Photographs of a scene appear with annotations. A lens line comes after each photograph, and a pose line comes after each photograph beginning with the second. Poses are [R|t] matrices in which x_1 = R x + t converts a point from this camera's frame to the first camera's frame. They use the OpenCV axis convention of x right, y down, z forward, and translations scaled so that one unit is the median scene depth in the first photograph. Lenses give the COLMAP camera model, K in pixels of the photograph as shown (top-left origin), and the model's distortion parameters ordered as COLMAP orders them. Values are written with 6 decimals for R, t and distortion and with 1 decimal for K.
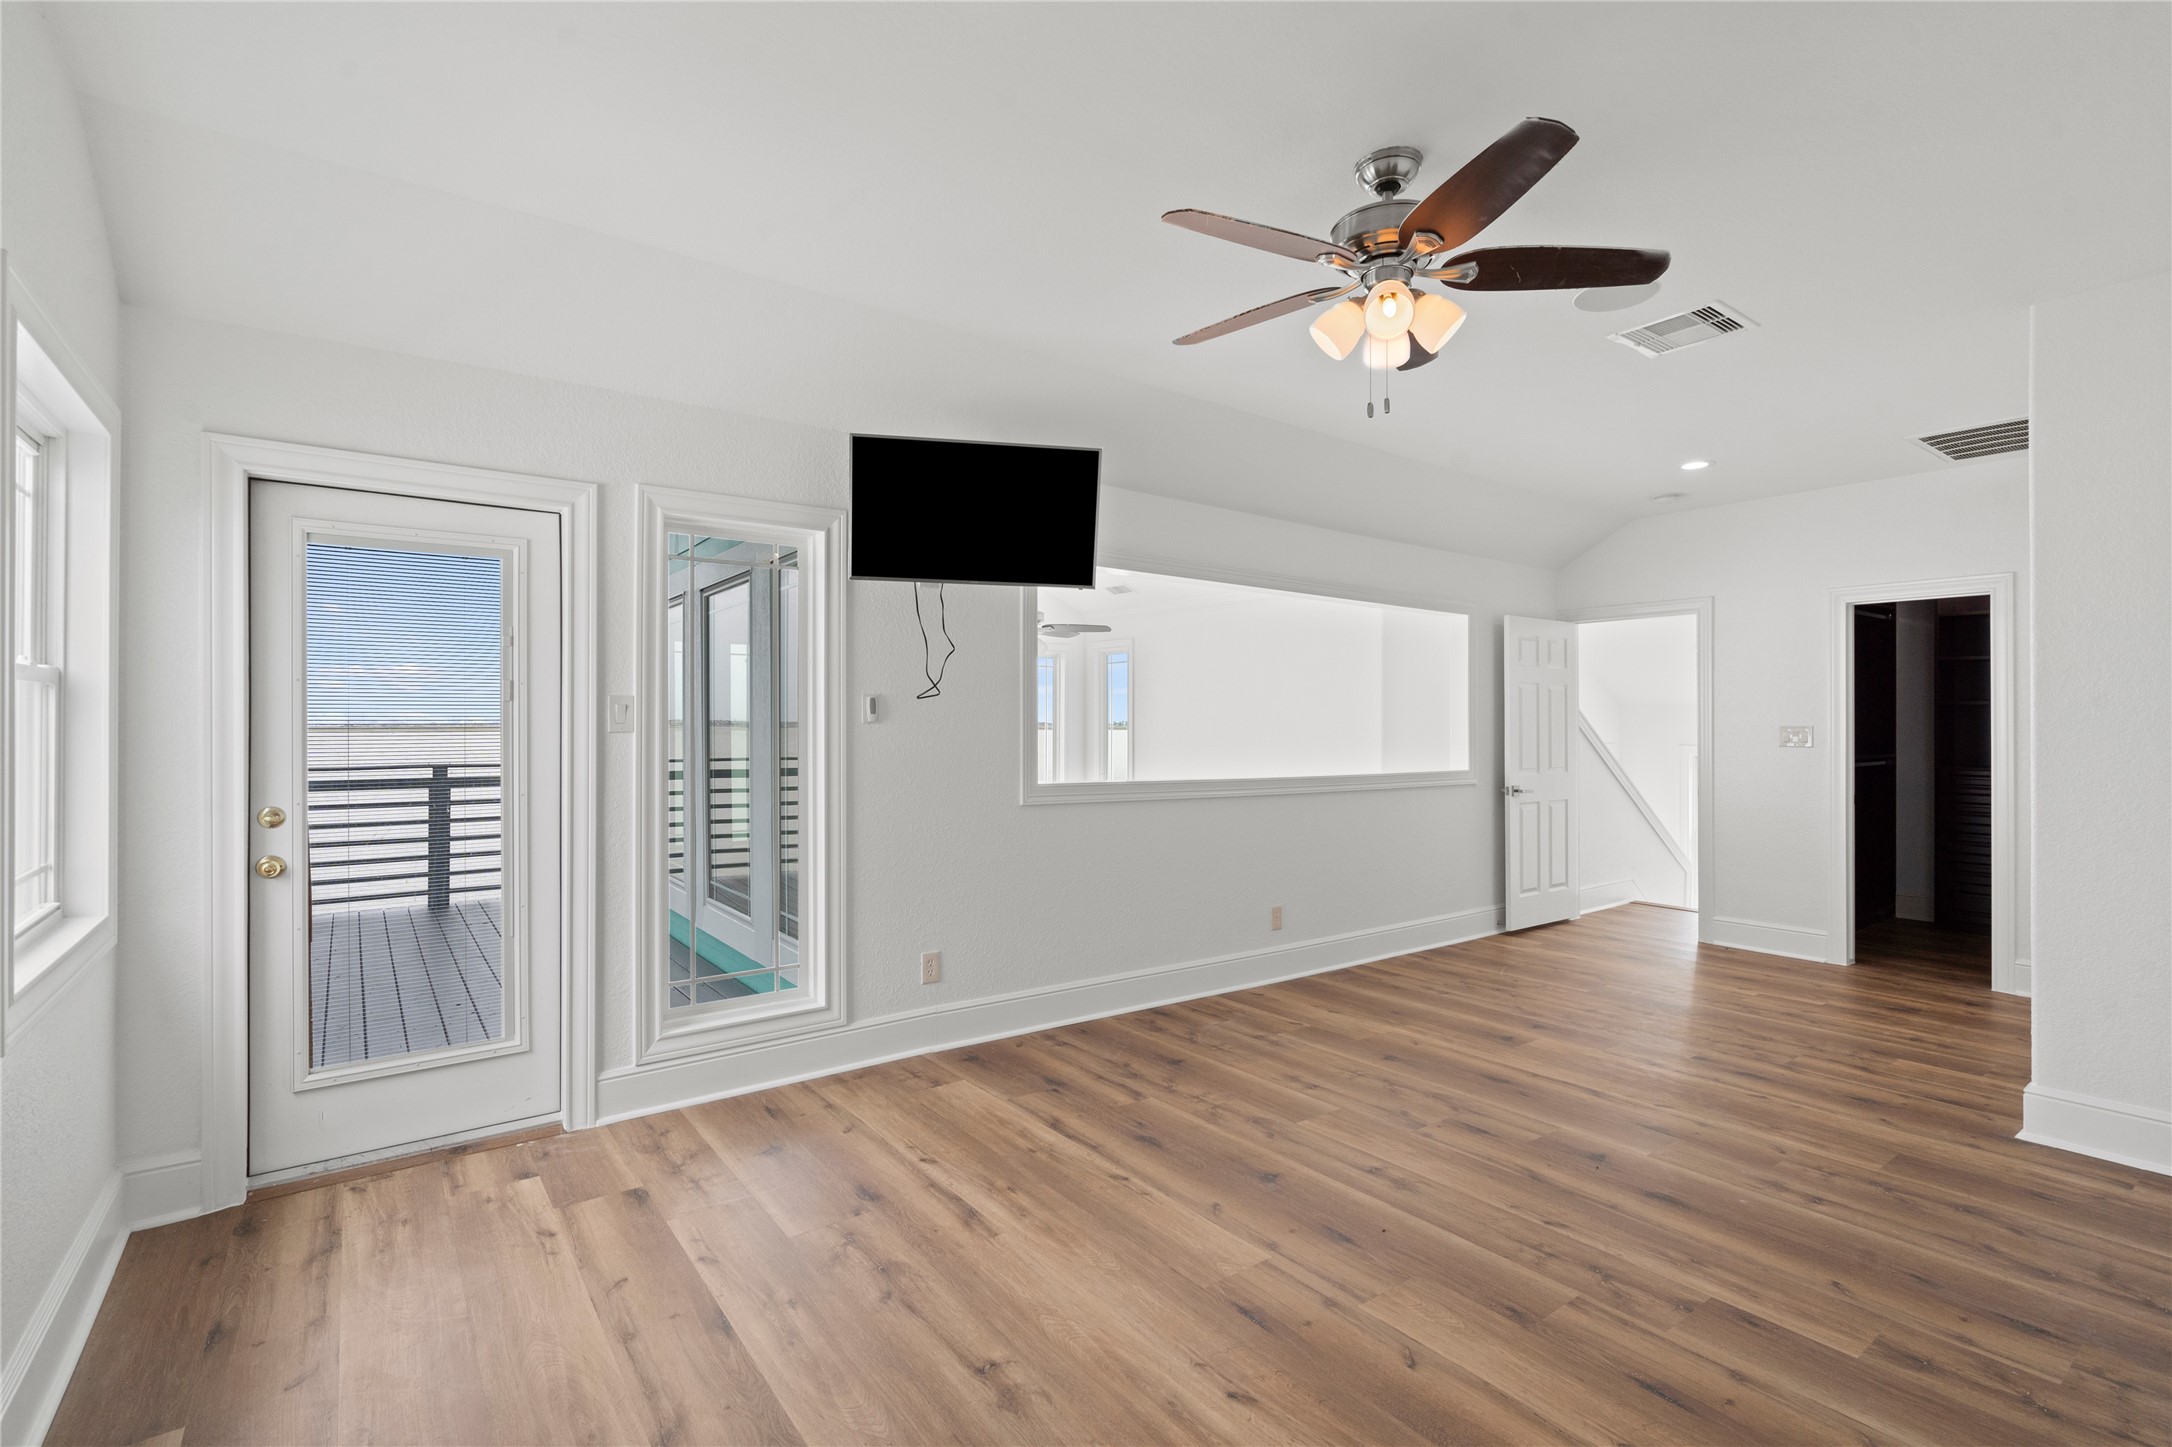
lens RADIAL K [[1005.0, 0, 1100.5], [0, 1005.0, 725.9], [0, 0, 1]] dist [-0.006813, 0.004723]
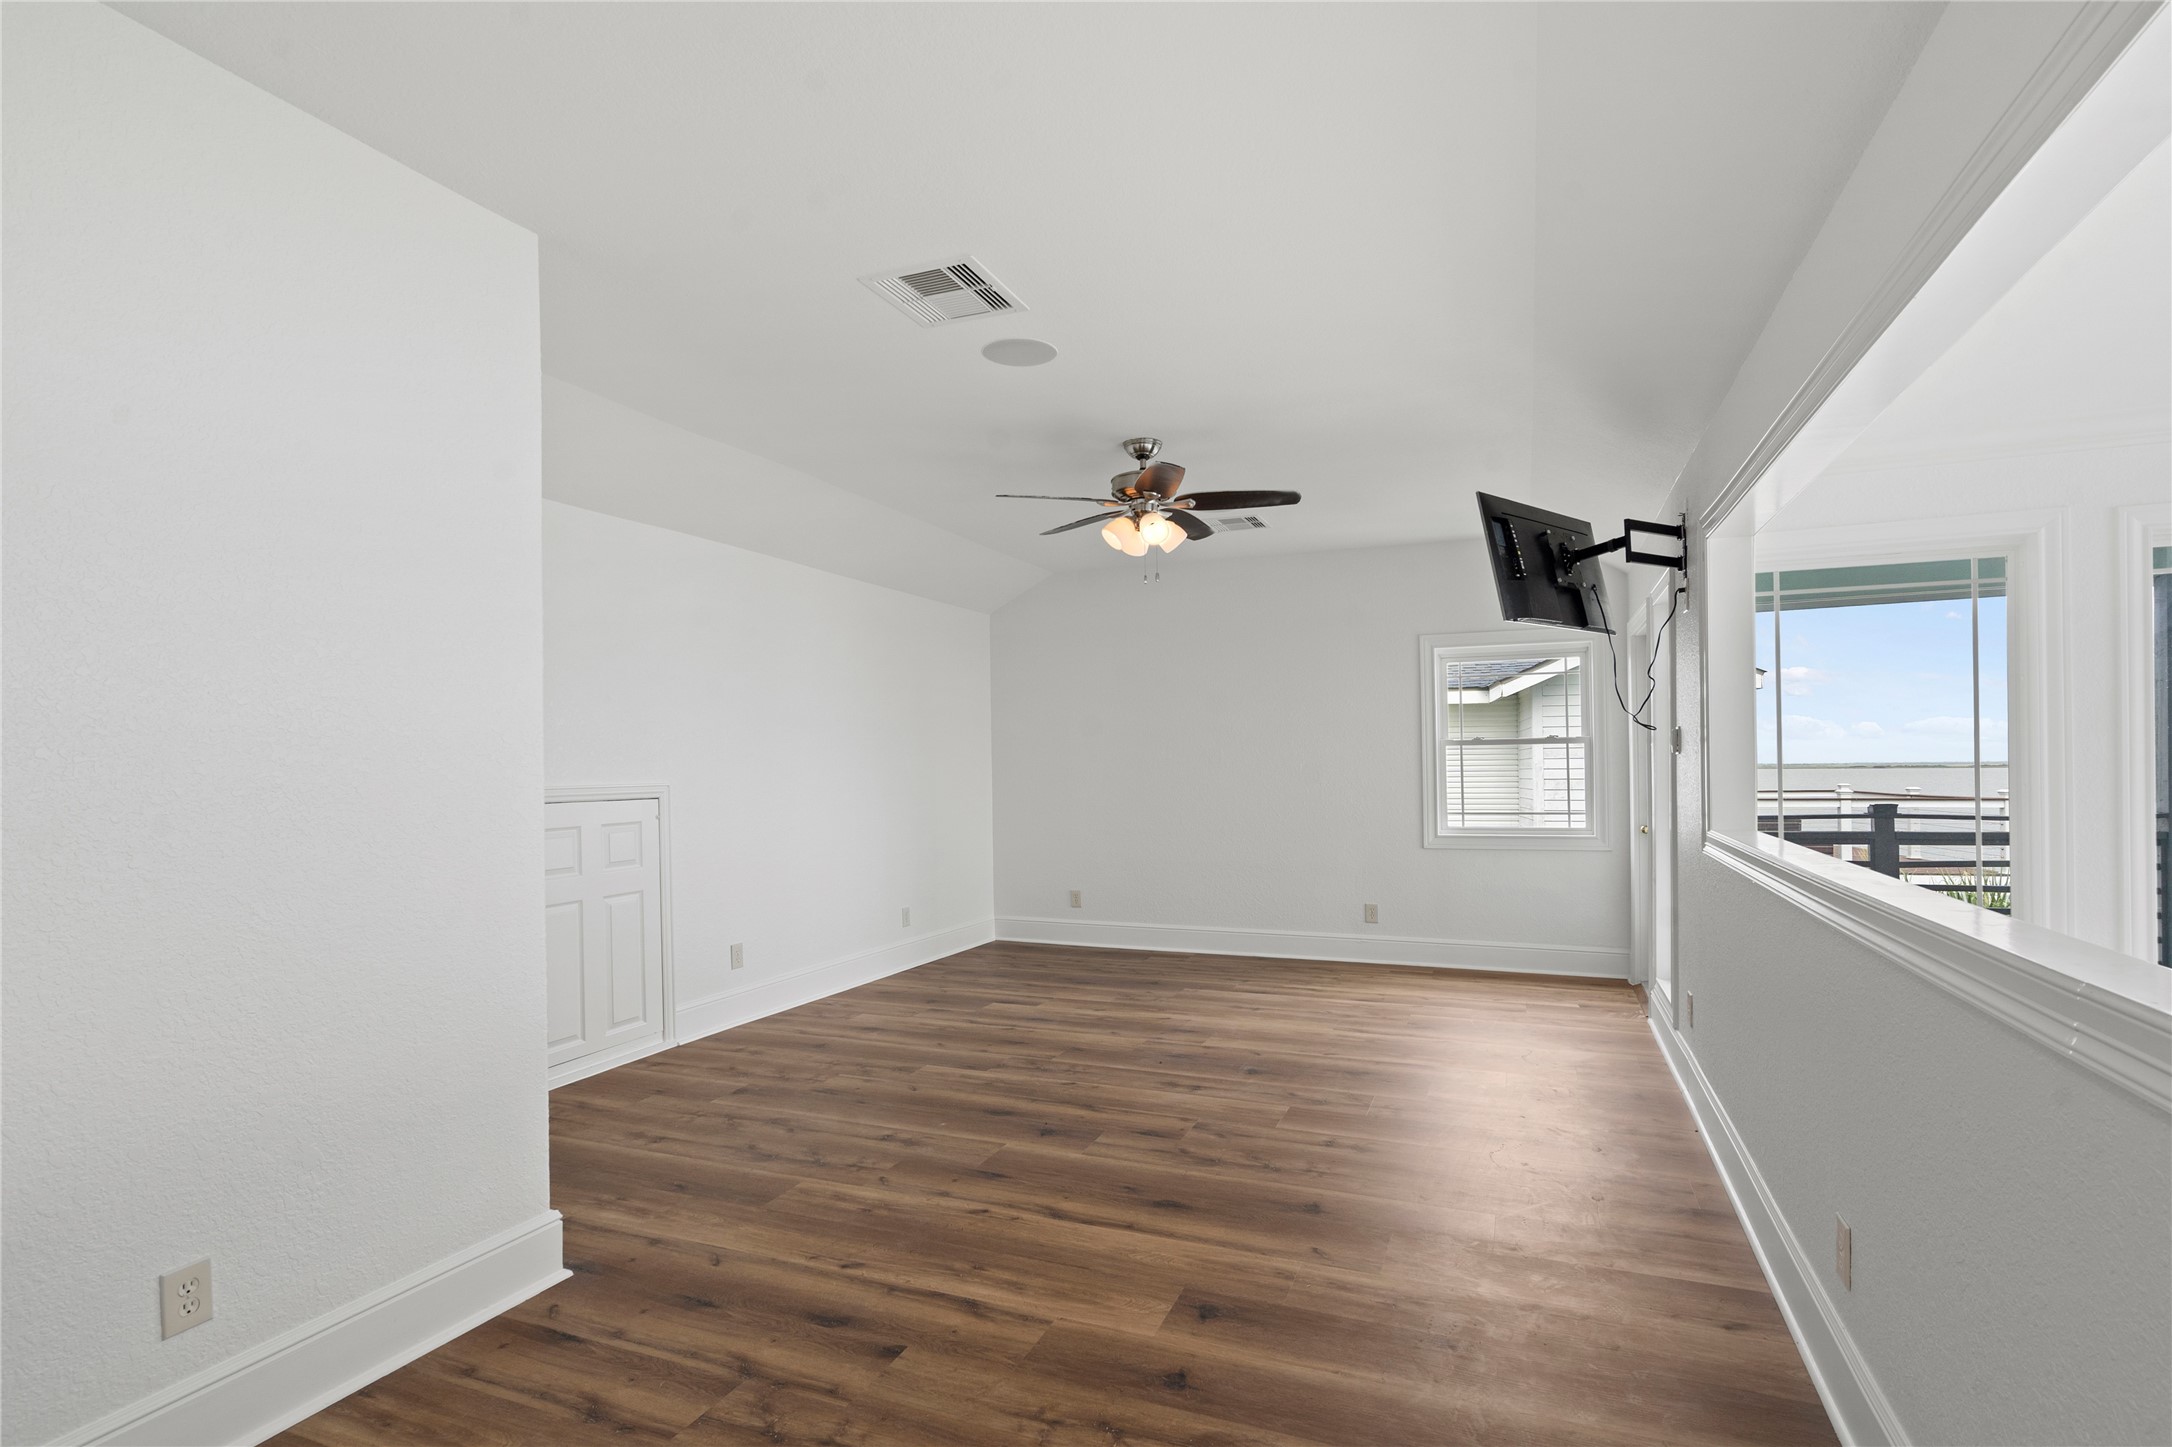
lens RADIAL K [[1005.0, 0, 1093.7], [0, 1005.0, 738.5], [0, 0, 1]] dist [-0.006813, 0.004723]
pose [[-0.863744, -0.010155, -0.503829, 1.091479], [0.006277, 0.999503, -0.030905, 0.024394], [0.503893, -0.029857, -0.863250, 2.149275]]
